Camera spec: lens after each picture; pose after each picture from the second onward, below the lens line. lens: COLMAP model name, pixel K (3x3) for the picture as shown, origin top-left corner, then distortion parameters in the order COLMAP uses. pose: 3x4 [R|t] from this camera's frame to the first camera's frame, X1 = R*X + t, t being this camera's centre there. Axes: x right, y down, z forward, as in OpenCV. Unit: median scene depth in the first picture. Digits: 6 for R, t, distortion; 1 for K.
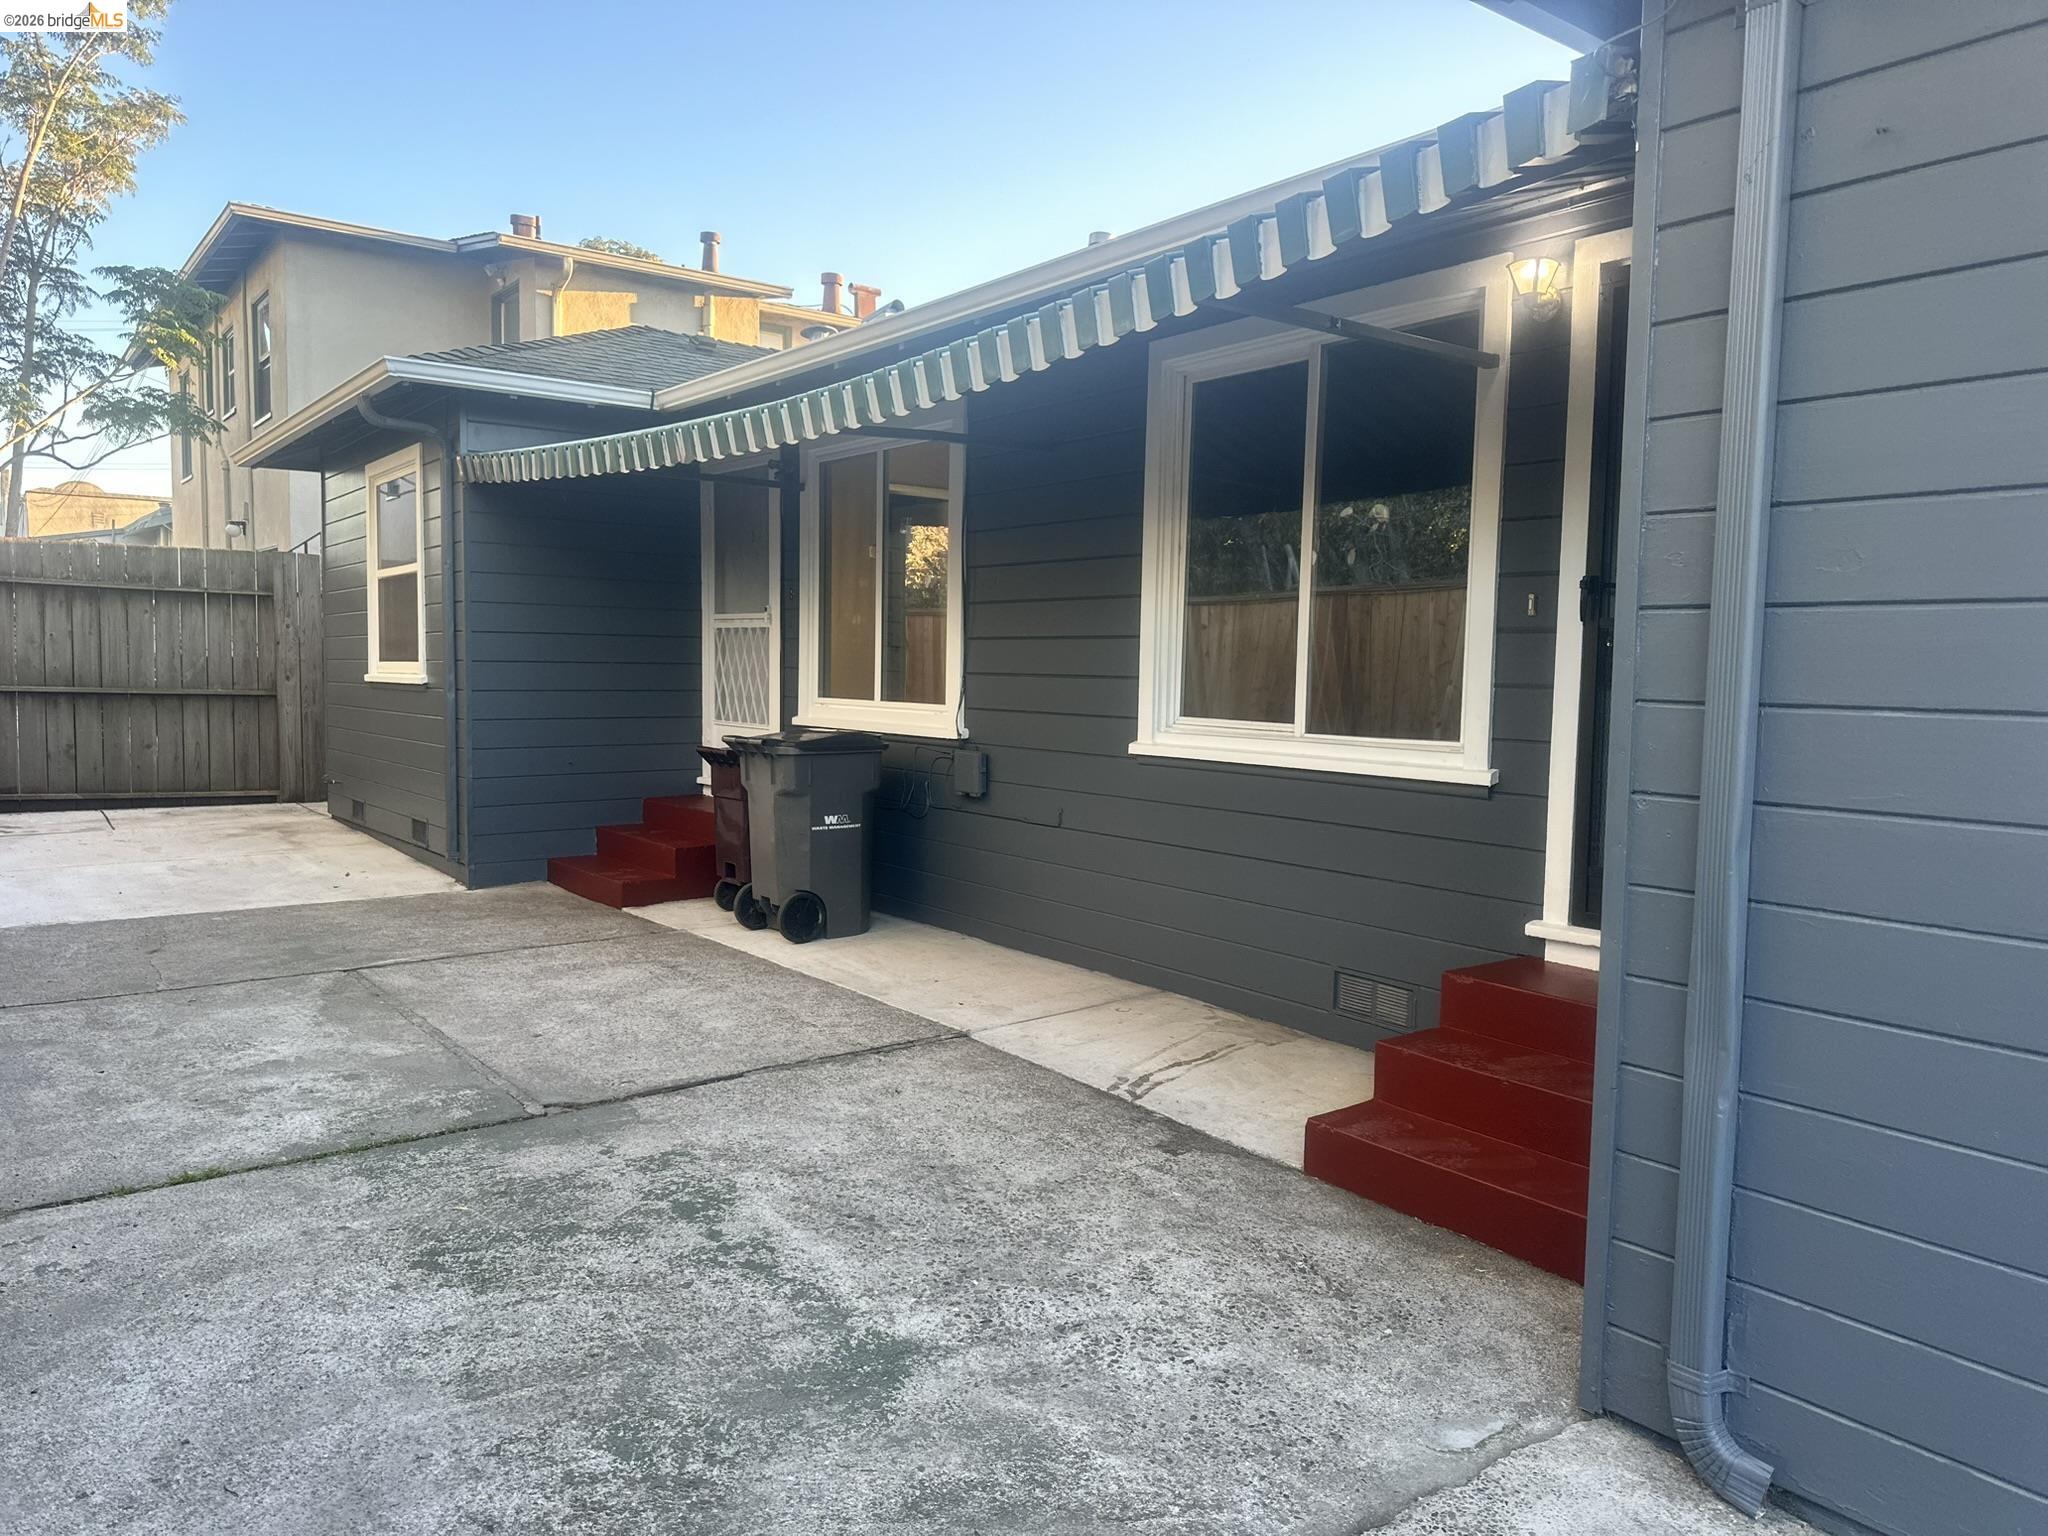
lens RADIAL K [[1441.6, 0, 1030.4], [0, 1441.6, 778.4], [0, 0, 1]] dist [0.049625, -0.060633]
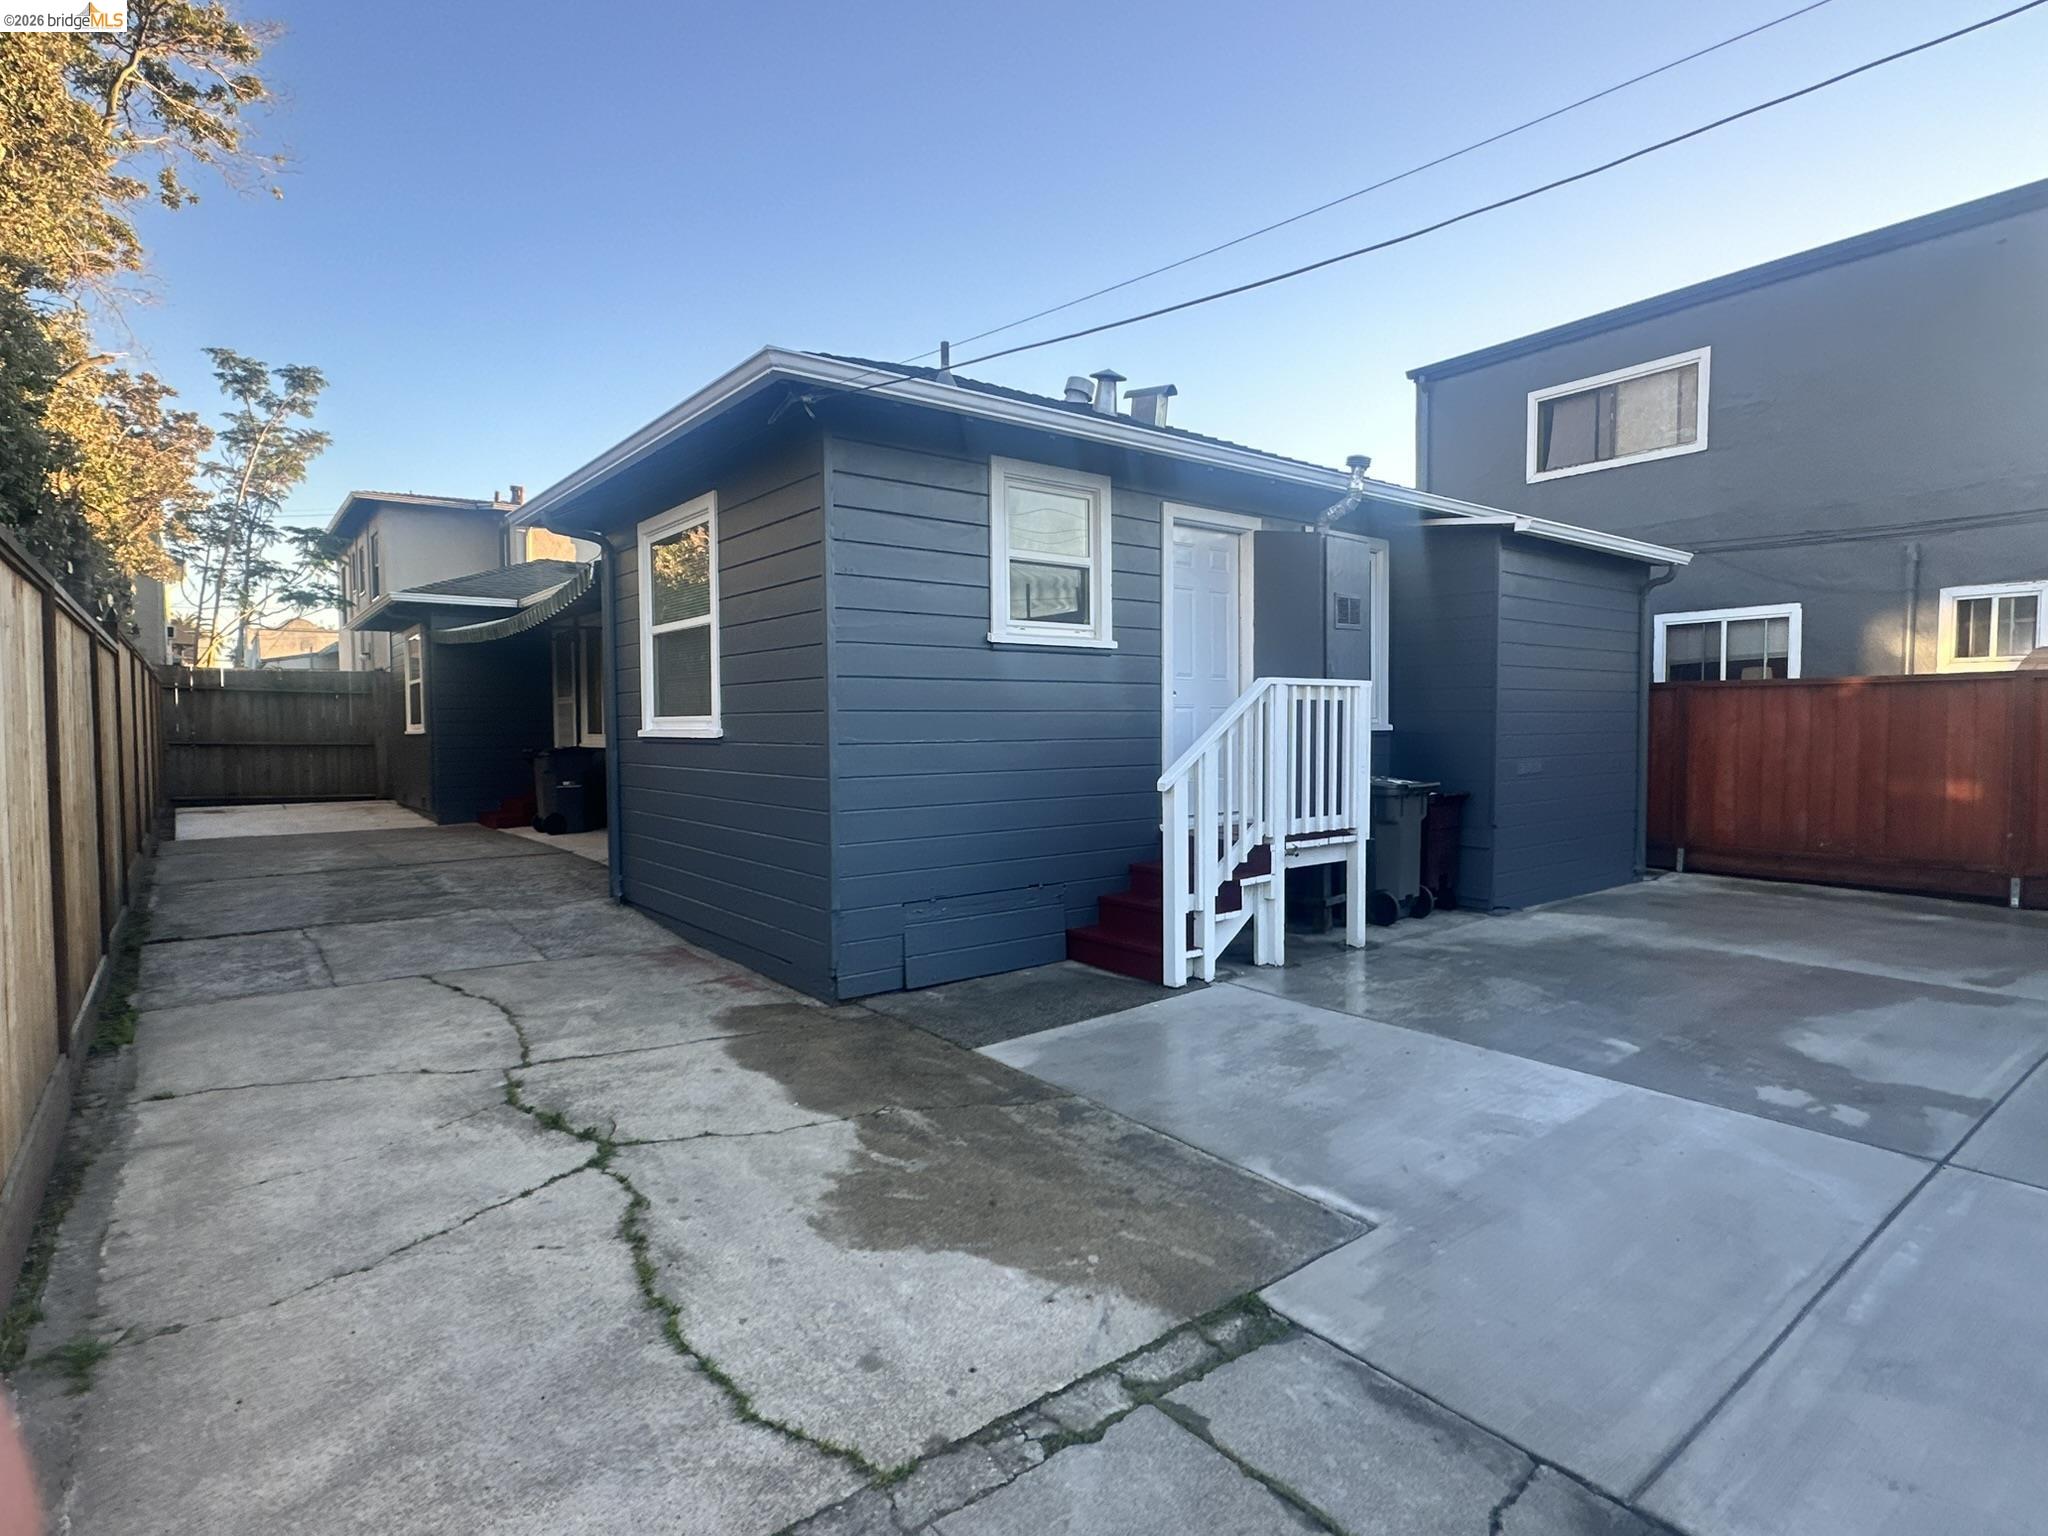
lens RADIAL K [[1056.4, 0, 1011.6], [0, 1056.4, 779.9], [0, 0, 1]] dist [-0.005617, -0.000081]
pose [[0.999789, -0.017692, 0.010438, 0.308767], [0.018012, 0.999346, -0.031348, 0.048411], [-0.009877, 0.031529, 0.999454, -0.402153]]
